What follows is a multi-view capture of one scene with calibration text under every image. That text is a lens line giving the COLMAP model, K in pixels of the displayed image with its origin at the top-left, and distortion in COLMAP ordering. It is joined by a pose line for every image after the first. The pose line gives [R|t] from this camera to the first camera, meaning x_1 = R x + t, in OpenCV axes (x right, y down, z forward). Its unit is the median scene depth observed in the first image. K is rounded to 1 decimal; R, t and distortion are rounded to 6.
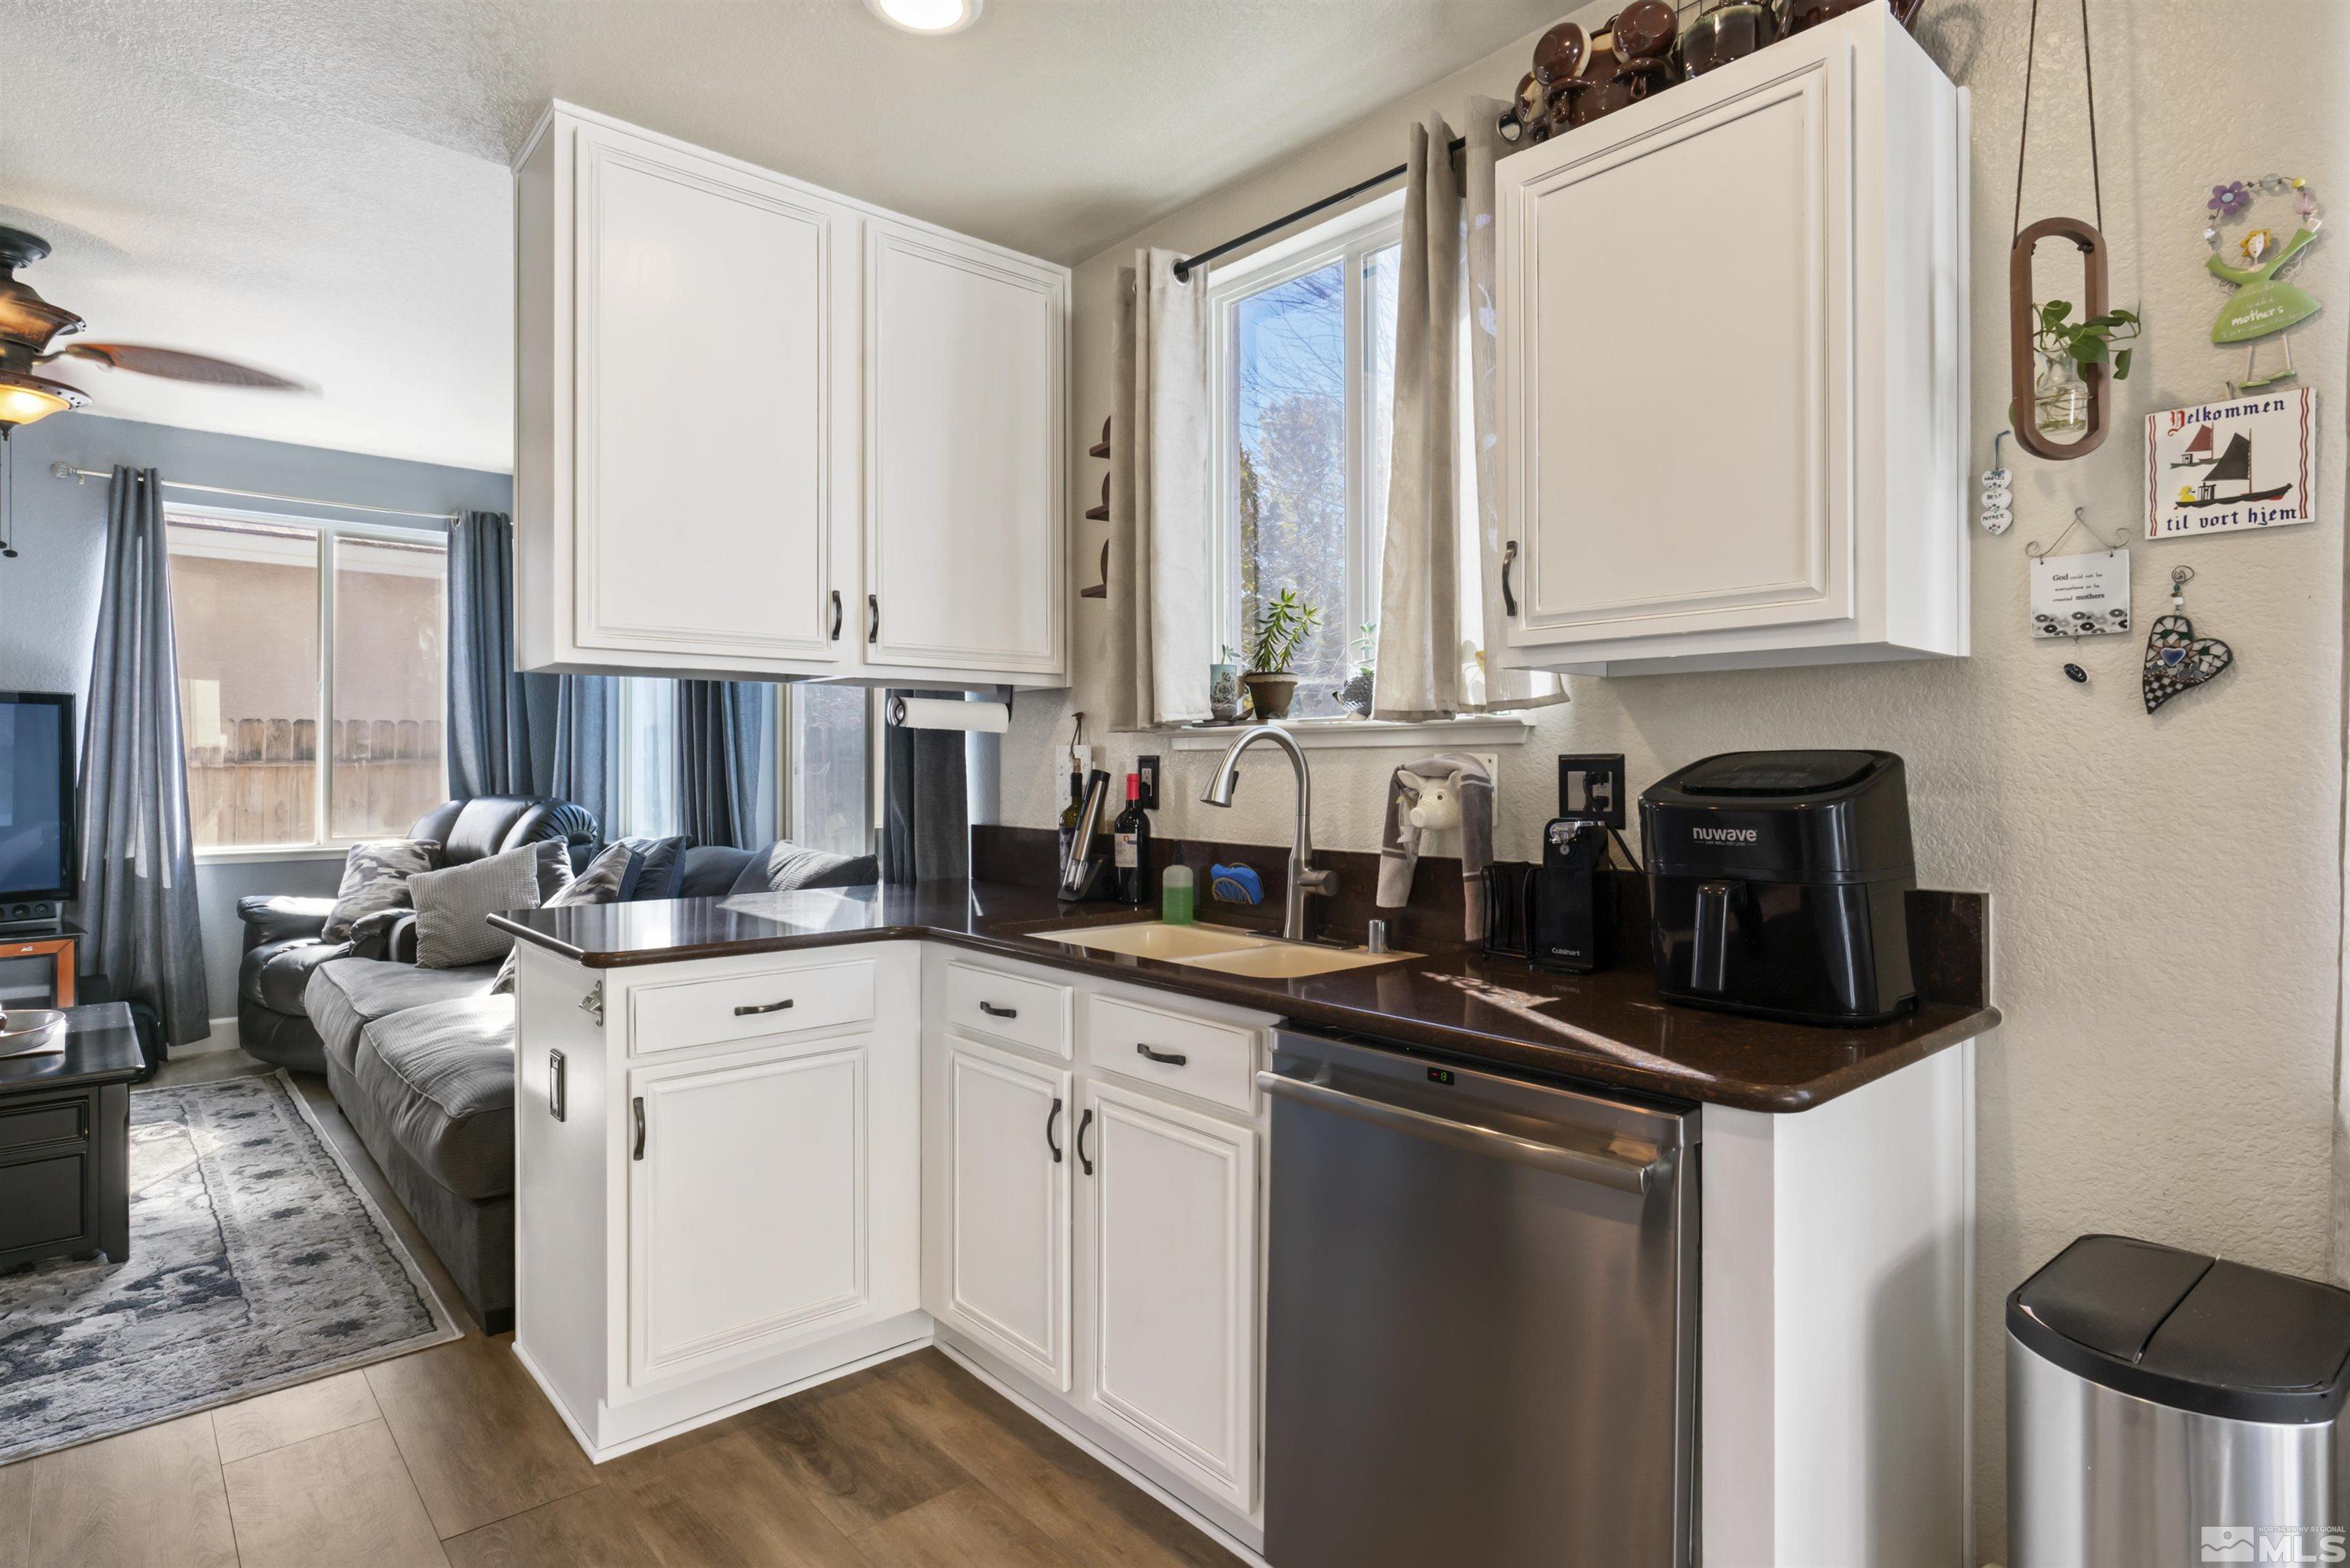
lens RADIAL K [[1235.9, 0, 1187.3], [0, 1235.9, 764.1], [0, 0, 1]] dist [-0.010452, 0.004133]
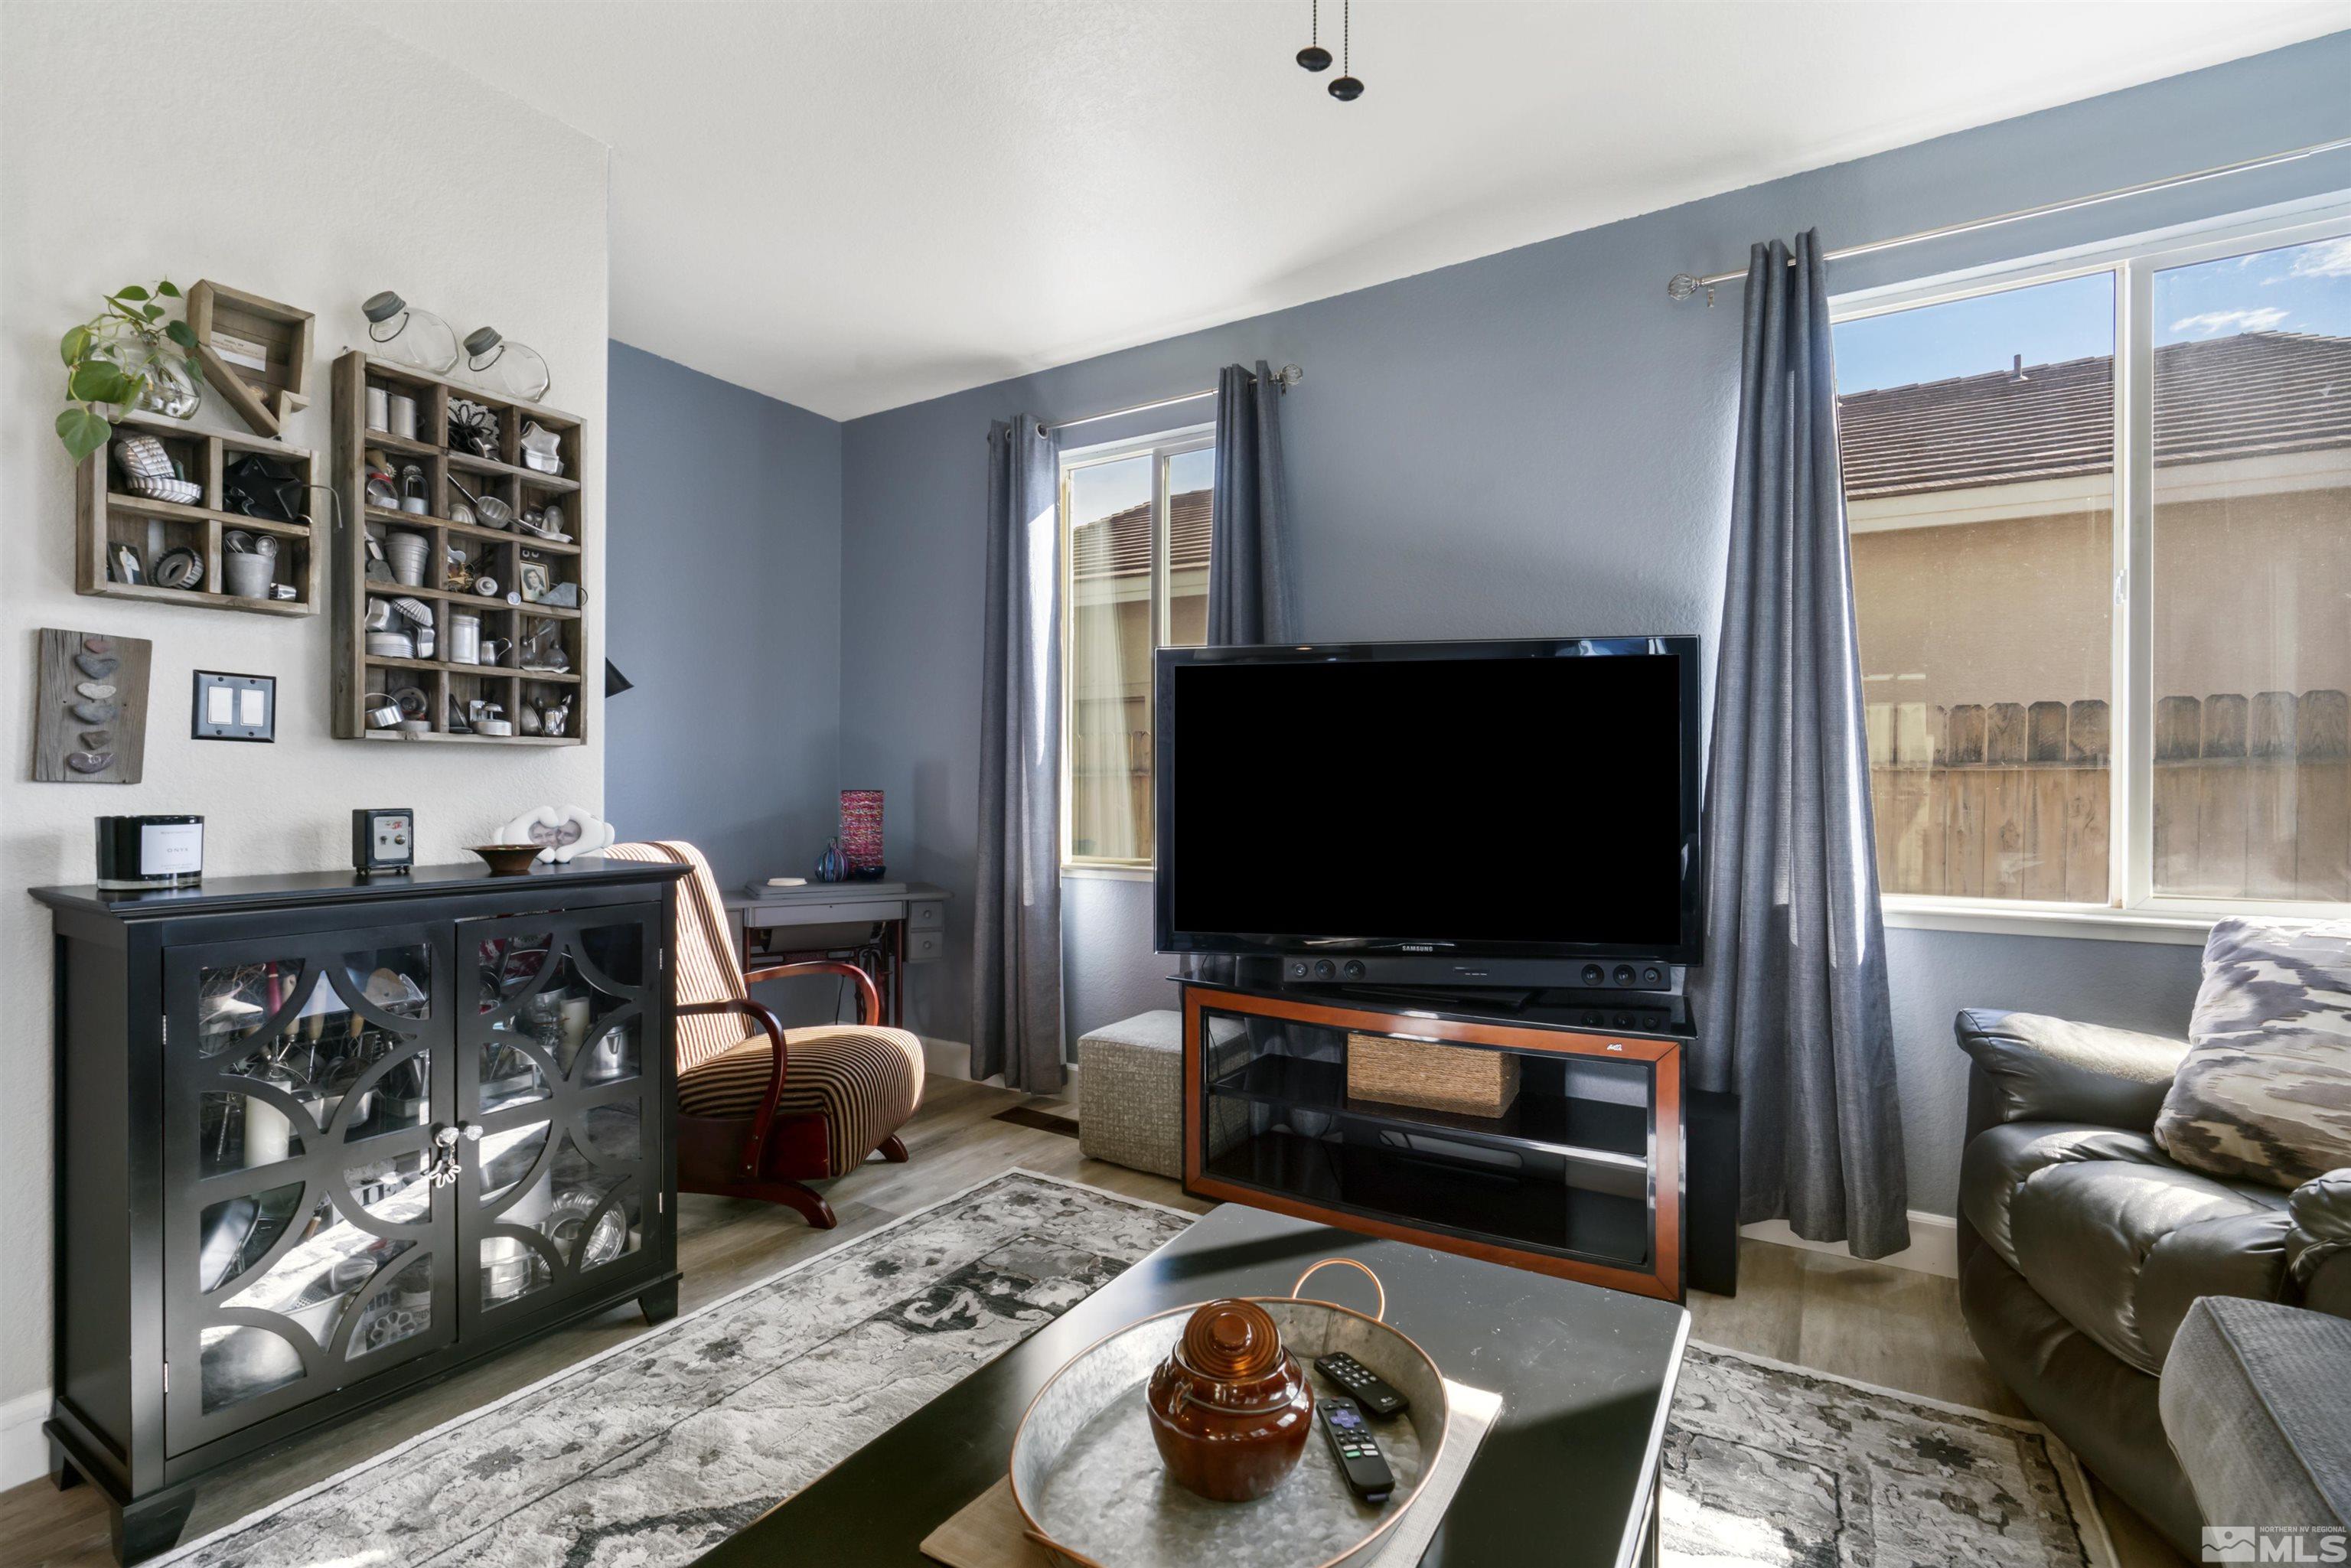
lens RADIAL K [[1059.3, 0, 1173.6], [0, 1059.3, 780.9], [0, 0, 1]] dist [-0.011651, 0.004293]
pose [[0.279804, -0.008221, -0.960022, -0.768867], [-0.001961, 0.999956, -0.009134, 0.036817], [0.960055, 0.004439, 0.279775, 0.979890]]
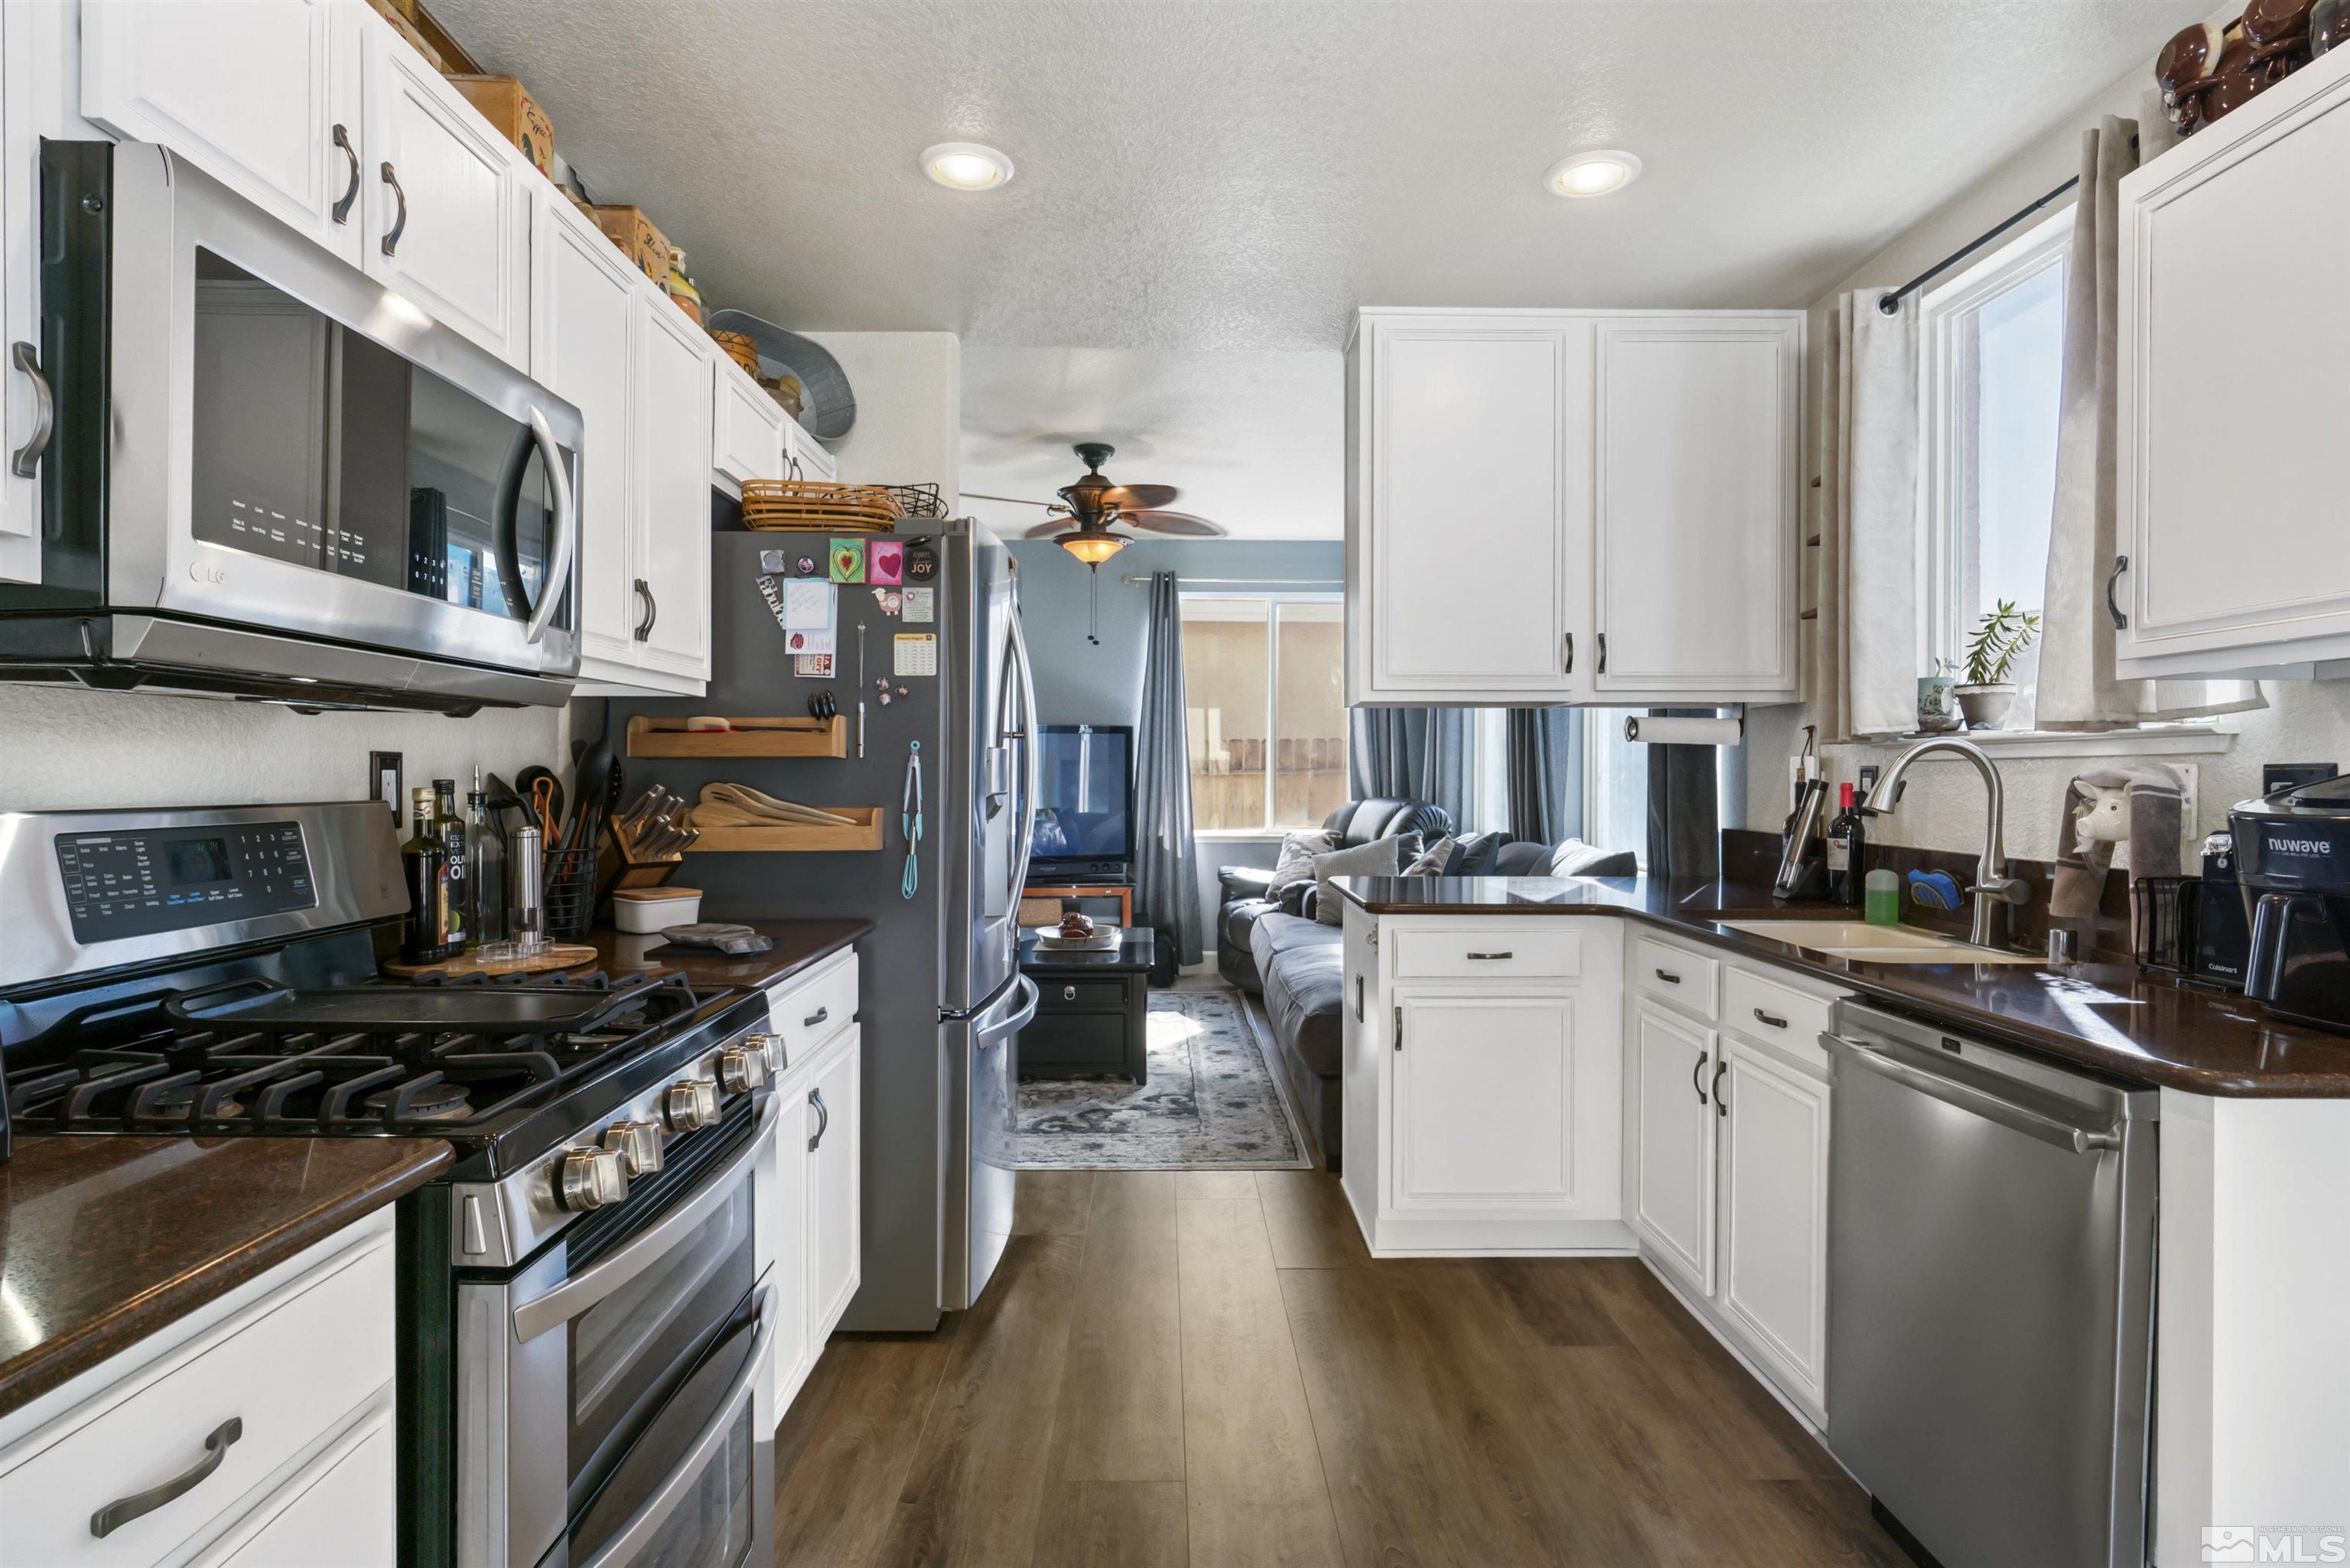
lens RADIAL K [[1235.9, 0, 1182.0], [0, 1235.9, 778.7], [0, 0, 1]] dist [-0.010452, 0.004133]
pose [[0.756494, 0.004631, -0.653985, 0.220861], [-0.001864, 0.999986, 0.004925, 0.000149], [0.653998, -0.002507, 0.756492, -0.180756]]
